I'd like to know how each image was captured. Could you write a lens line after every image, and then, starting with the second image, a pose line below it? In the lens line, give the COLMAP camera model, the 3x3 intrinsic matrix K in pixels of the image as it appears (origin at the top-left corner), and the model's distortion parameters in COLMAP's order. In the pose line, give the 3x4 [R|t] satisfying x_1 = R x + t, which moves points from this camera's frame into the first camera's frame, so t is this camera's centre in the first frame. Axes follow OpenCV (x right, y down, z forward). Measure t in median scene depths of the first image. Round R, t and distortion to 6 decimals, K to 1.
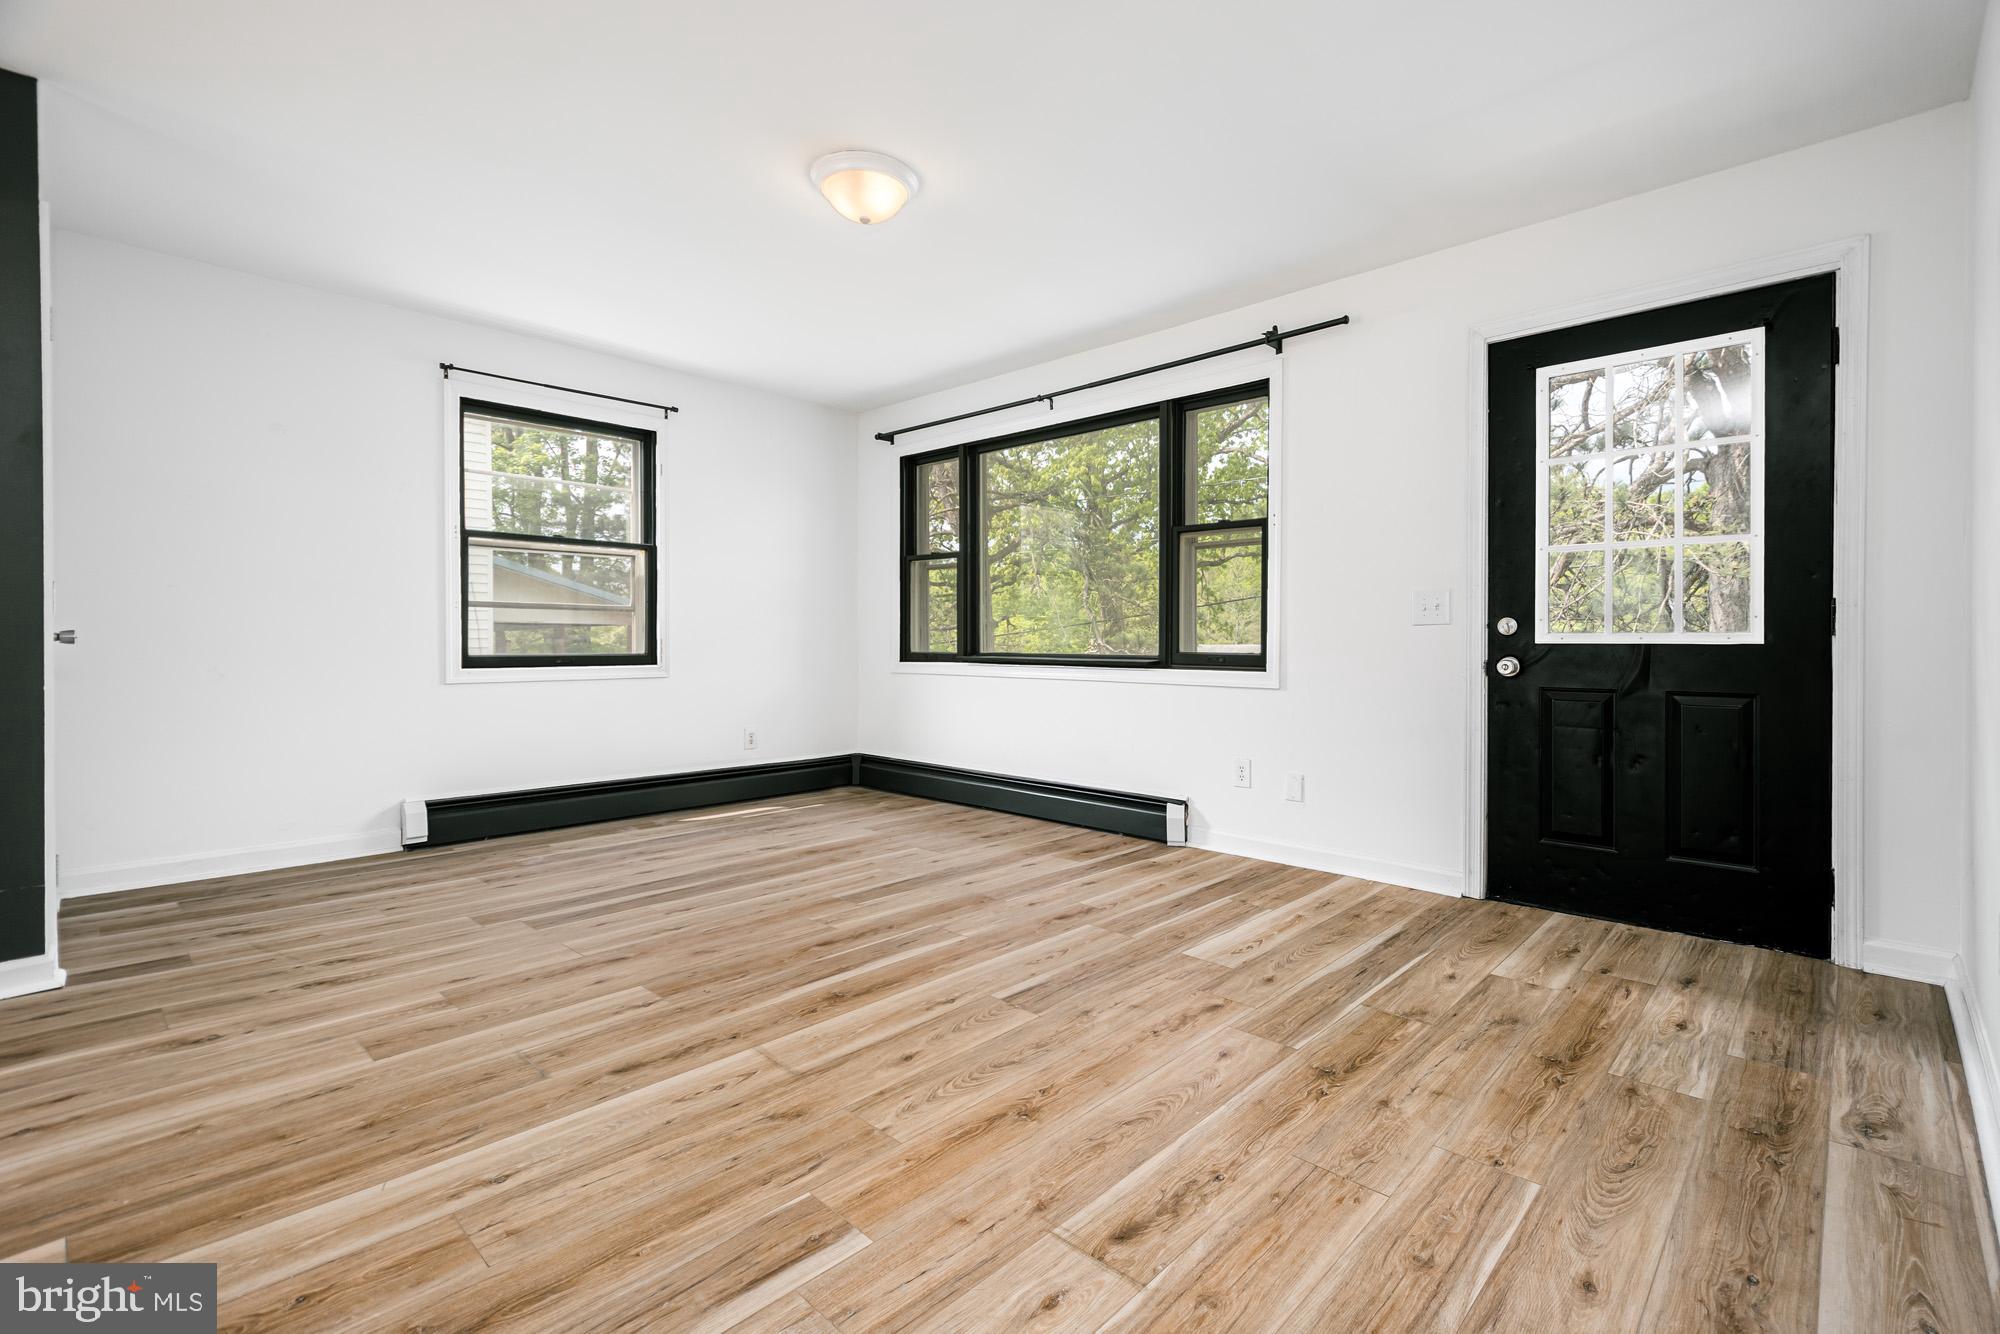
lens RADIAL K [[893.3, 0, 1031.3], [0, 893.3, 646.8], [0, 0, 1]] dist [0.004524, -0.000526]
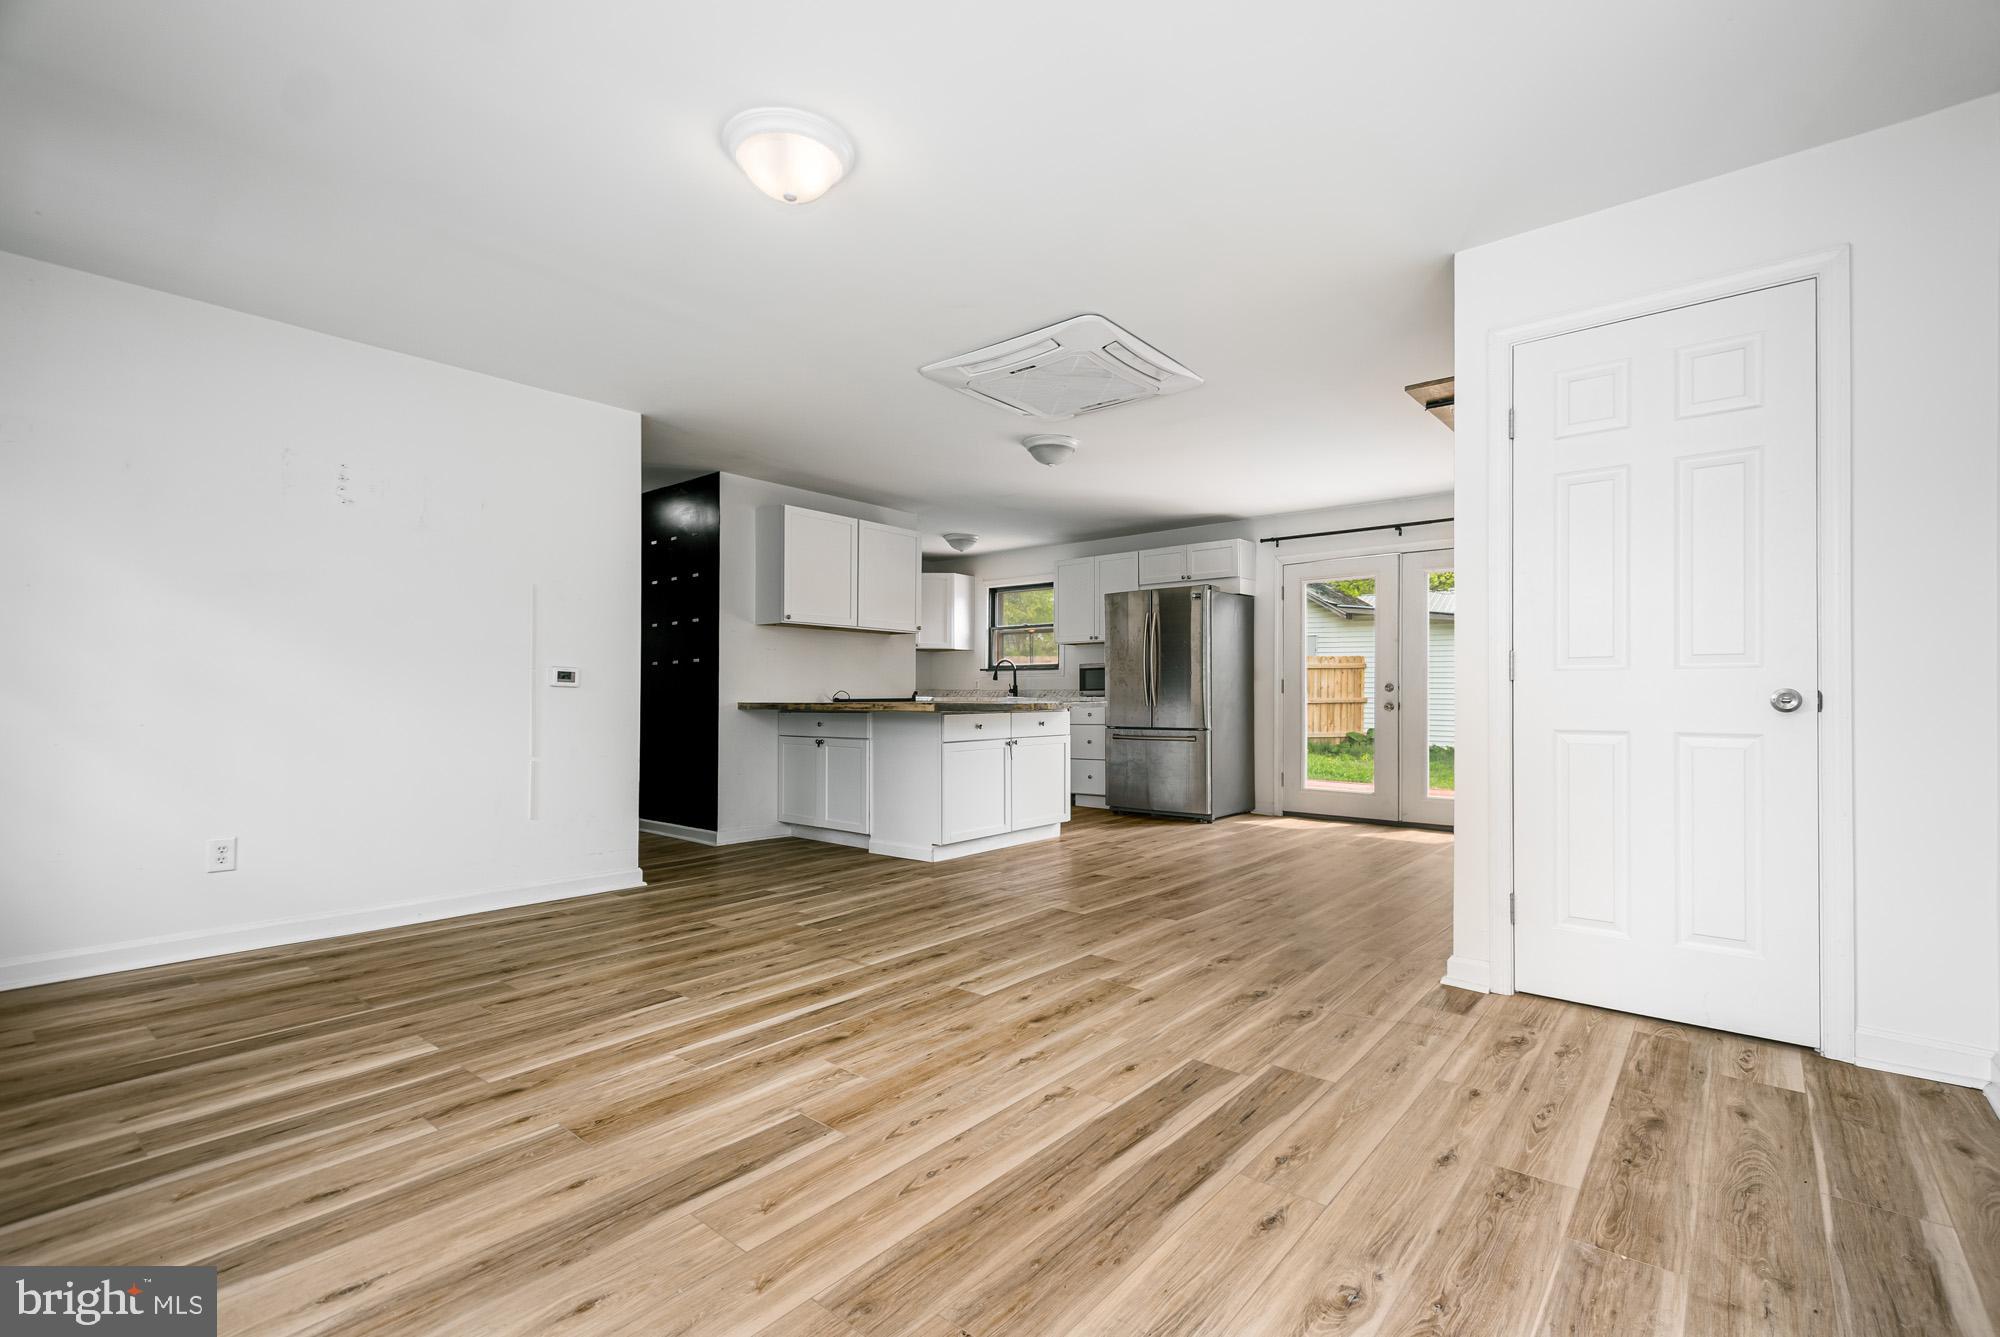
lens RADIAL K [[883.6, 0, 1014.7], [0, 883.6, 691.4], [0, 0, 1]] dist [0.010181, -0.001128]
pose [[-0.999080, -0.002646, -0.042814, -0.318300], [-0.002606, 0.999996, -0.000989, -0.017920], [0.042817, -0.000877, -0.999083, 1.630727]]
